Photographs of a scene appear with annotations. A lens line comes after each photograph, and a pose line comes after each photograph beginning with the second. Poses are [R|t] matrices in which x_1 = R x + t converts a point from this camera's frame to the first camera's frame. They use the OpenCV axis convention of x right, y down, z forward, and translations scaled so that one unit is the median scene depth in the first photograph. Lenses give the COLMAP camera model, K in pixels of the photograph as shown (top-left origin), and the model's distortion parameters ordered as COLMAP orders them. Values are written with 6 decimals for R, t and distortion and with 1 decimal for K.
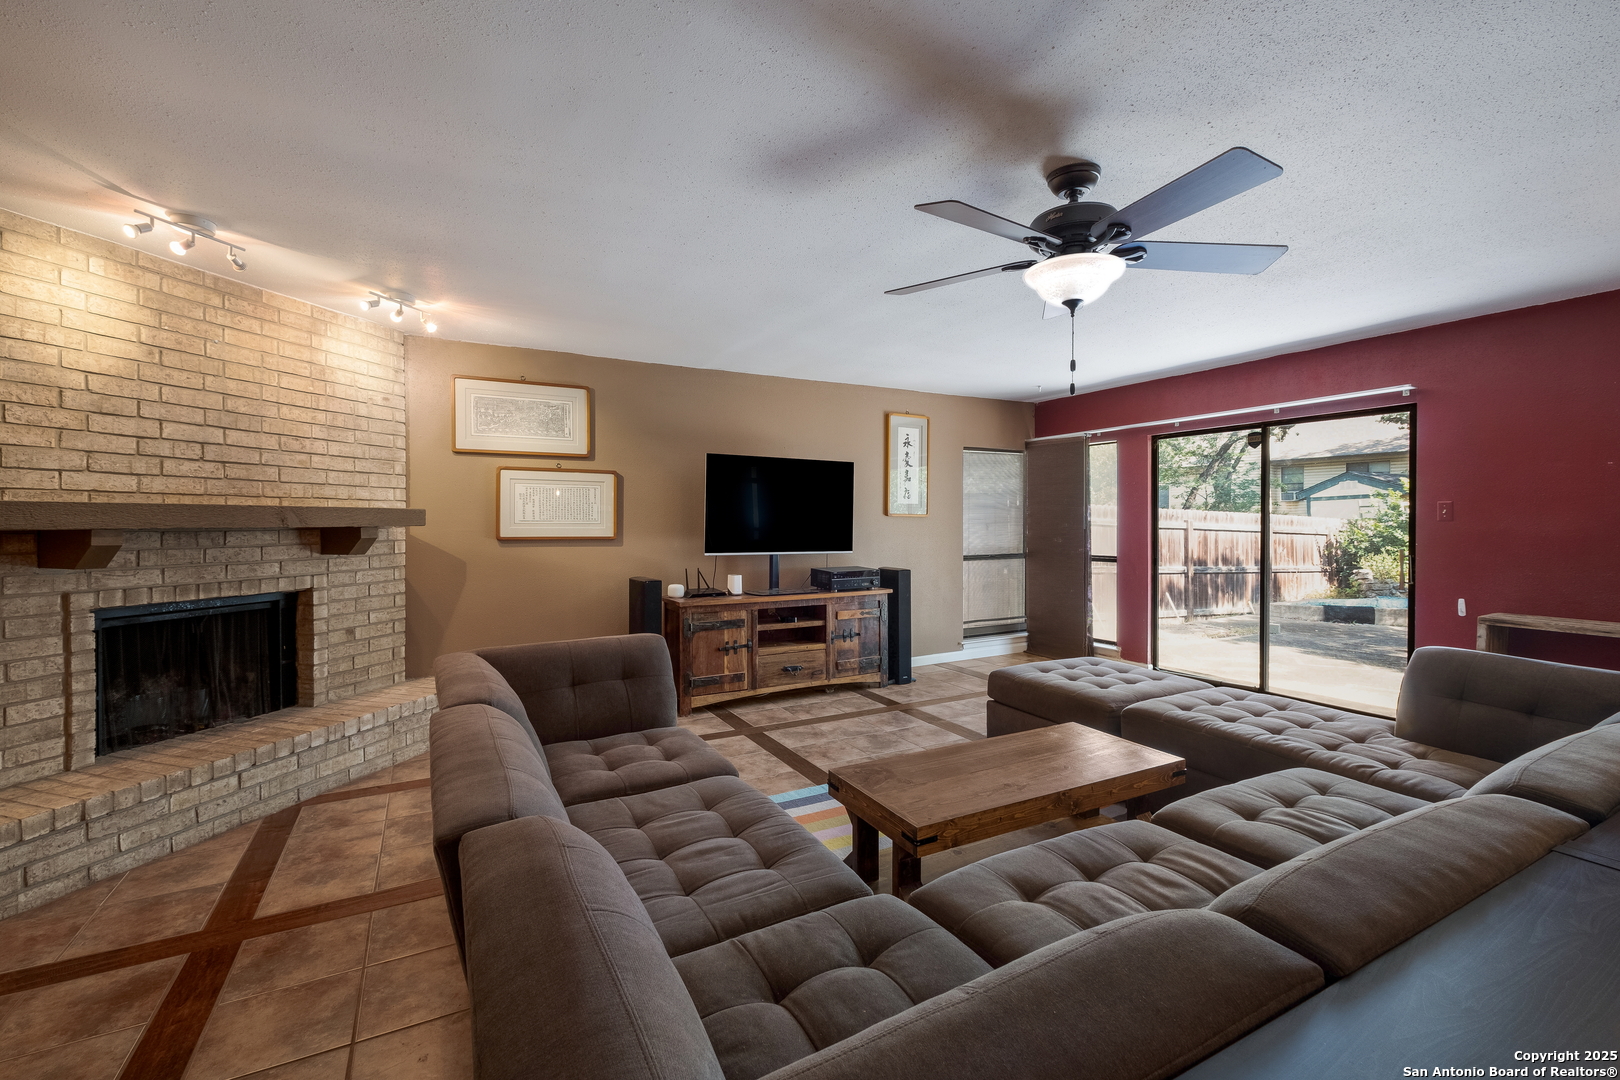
lens RADIAL K [[694.7, 0, 787.7], [0, 694.7, 522.4], [0, 0, 1]] dist [0.009218, -0.003047]
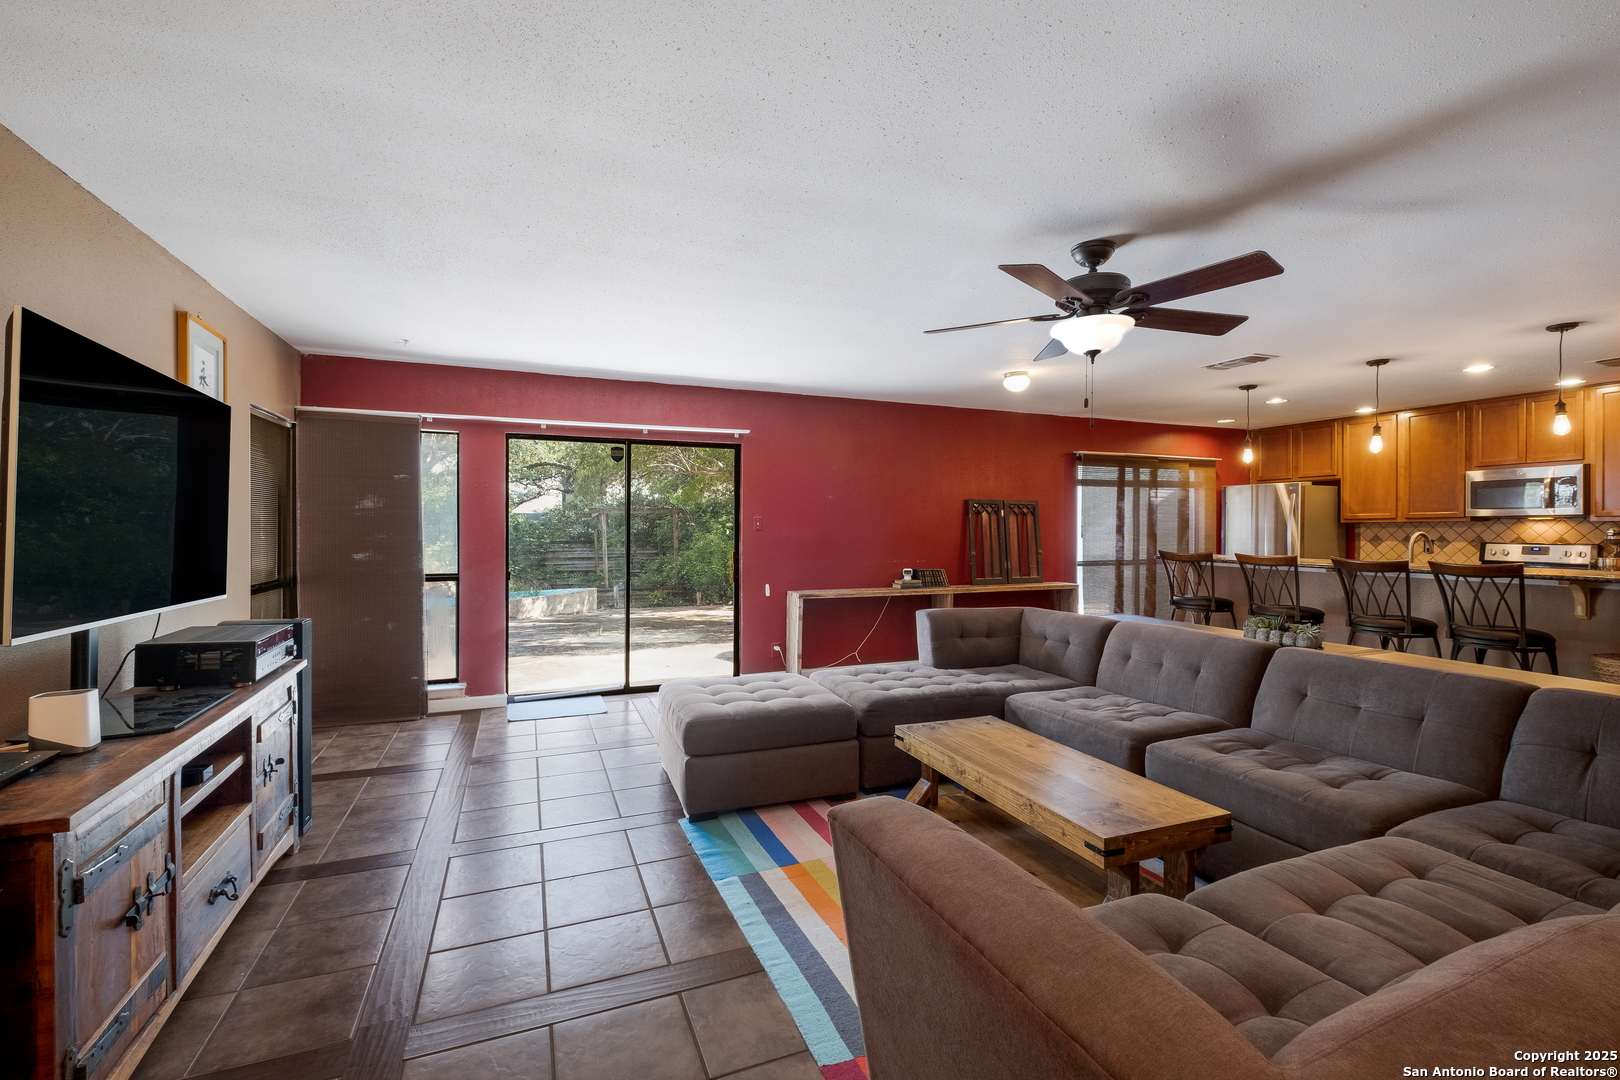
lens RADIAL K [[694.7, 0, 827.0], [0, 694.7, 533.2], [0, 0, 1]] dist [0.009218, -0.003047]
pose [[0.077790, -0.003759, 0.996963, -0.575589], [-0.001586, 0.999991, 0.003894, -0.003934], [-0.996968, -0.001884, 0.077784, 0.938435]]
